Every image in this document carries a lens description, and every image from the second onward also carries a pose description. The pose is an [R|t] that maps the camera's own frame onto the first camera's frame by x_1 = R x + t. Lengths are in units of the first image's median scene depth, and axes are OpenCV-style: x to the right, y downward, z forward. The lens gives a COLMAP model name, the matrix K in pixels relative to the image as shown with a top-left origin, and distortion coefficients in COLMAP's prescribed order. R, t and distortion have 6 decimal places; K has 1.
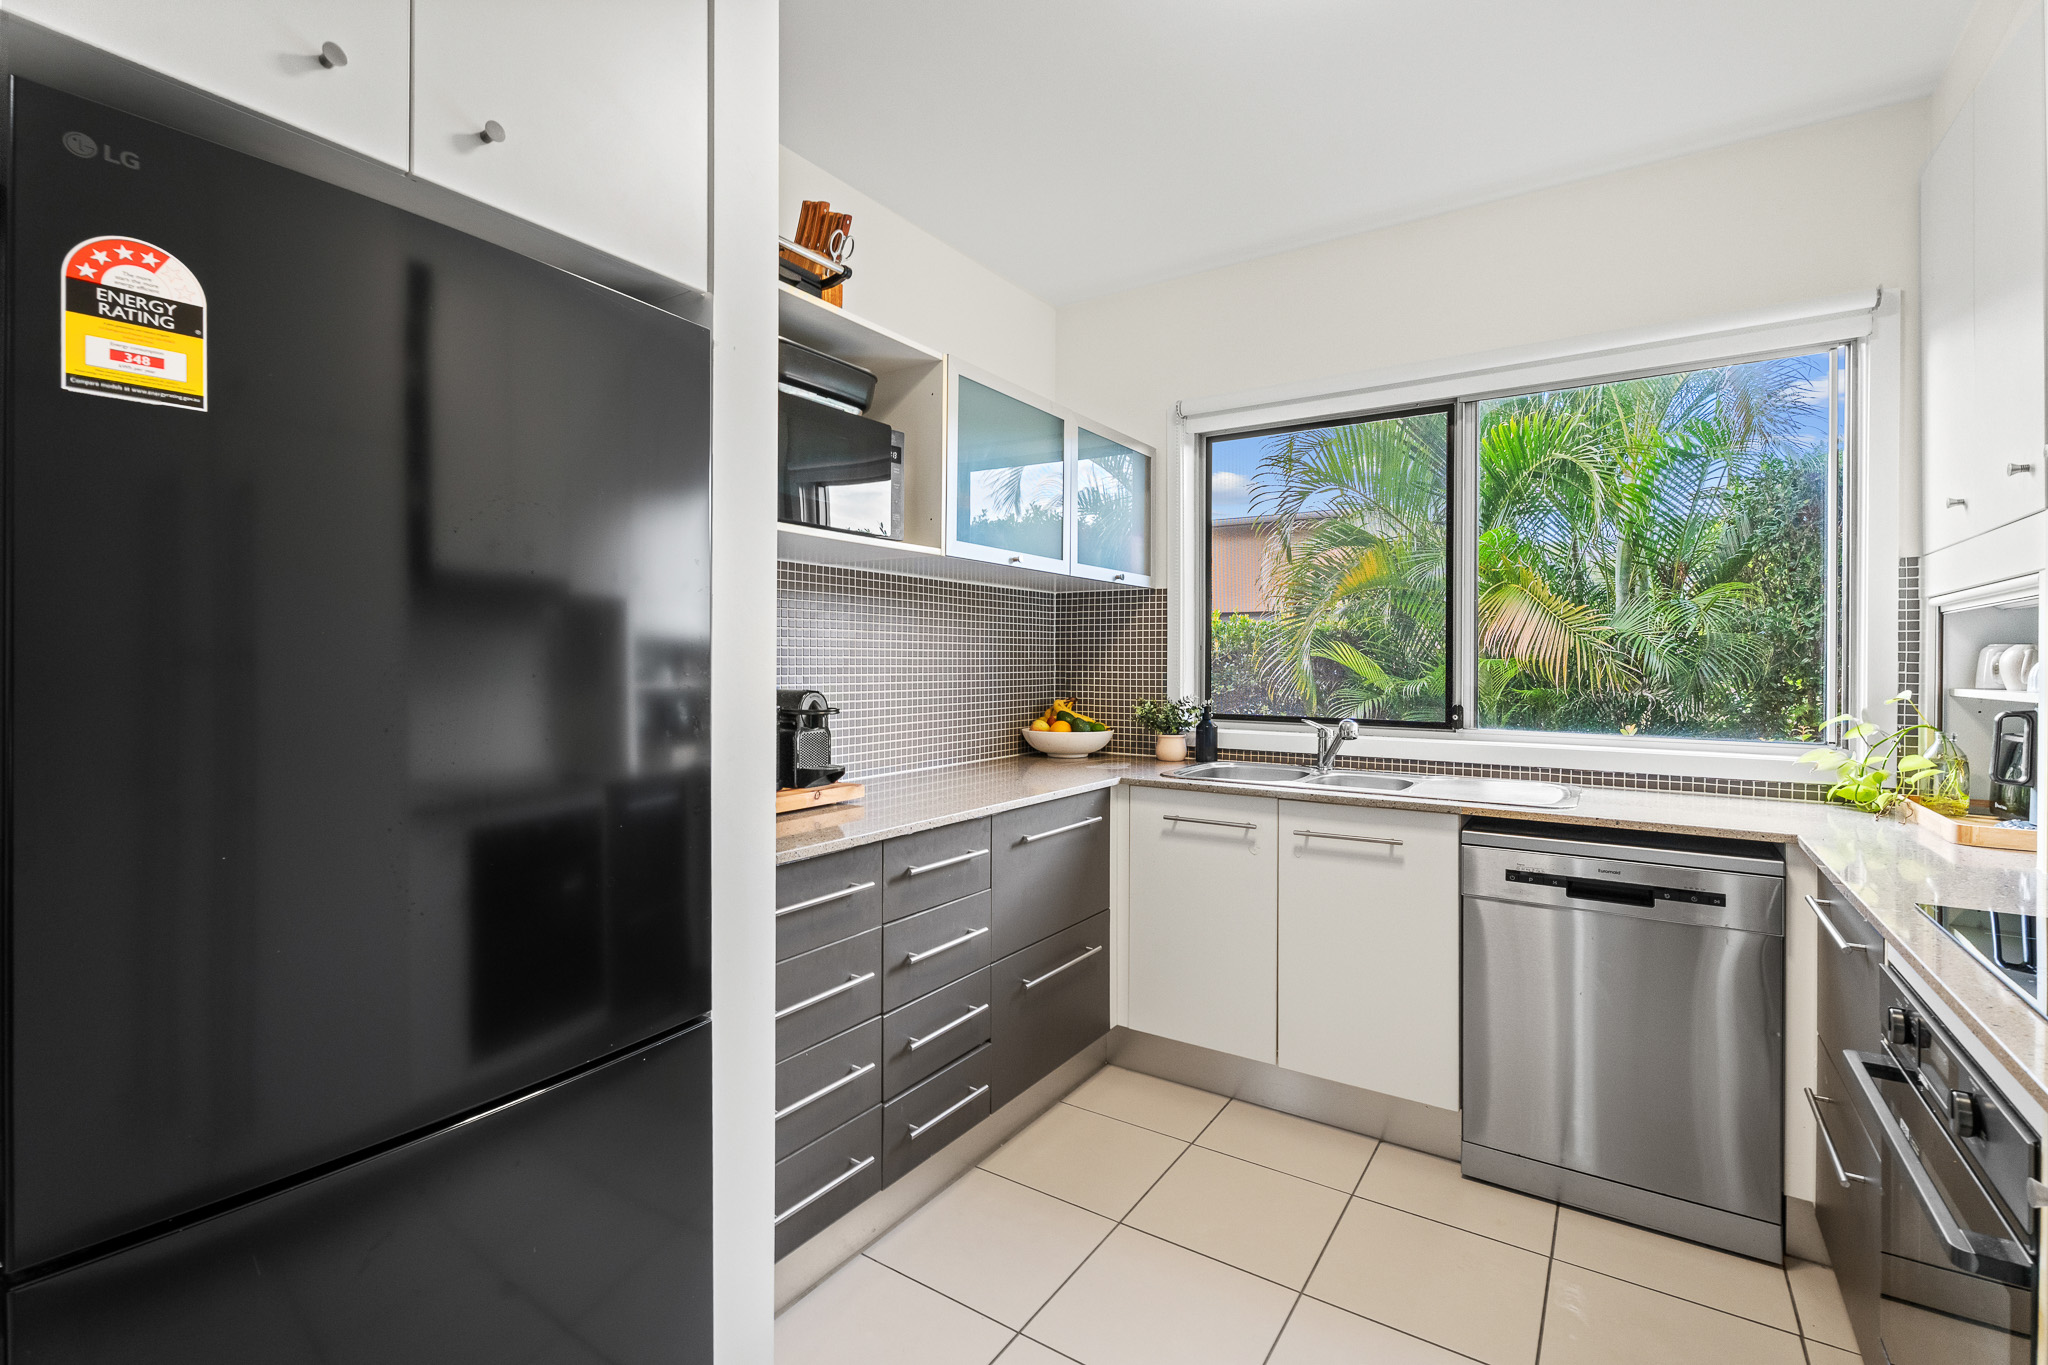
lens RADIAL K [[915.5, 0, 1020.4], [0, 915.5, 665.7], [0, 0, 1]] dist [0.001981, 0.000384]
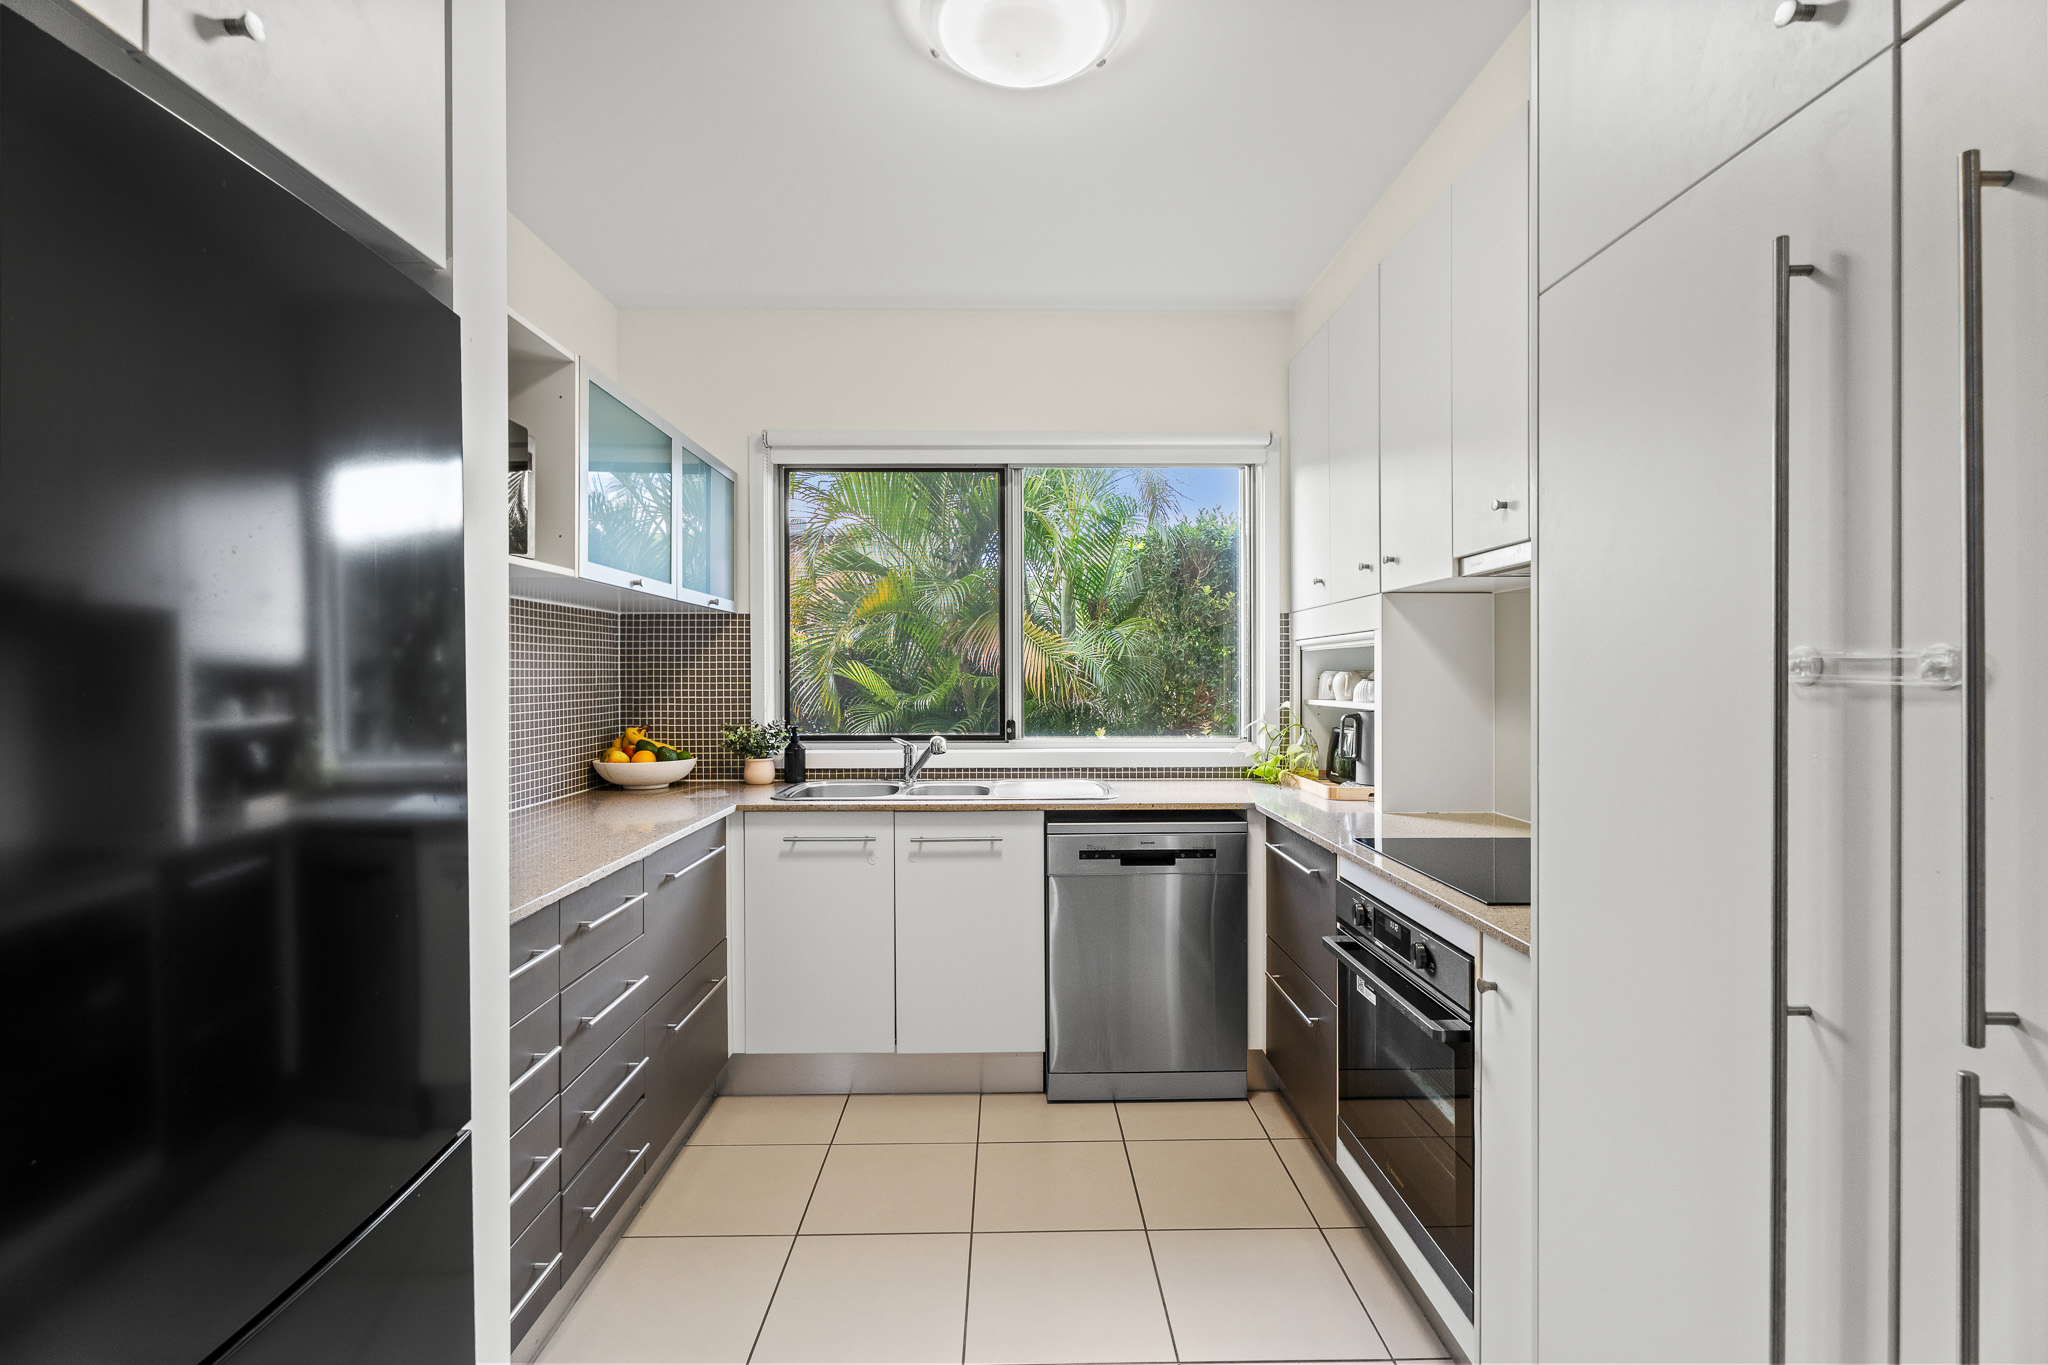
lens RADIAL K [[915.5, 0, 1012.8], [0, 915.5, 680.6], [0, 0, 1]] dist [0.001981, 0.000384]
pose [[0.823455, -0.011652, 0.567262, -0.210305], [0.009468, 0.999932, 0.006796, -0.017505], [-0.567302, -0.000225, 0.823510, 0.007724]]
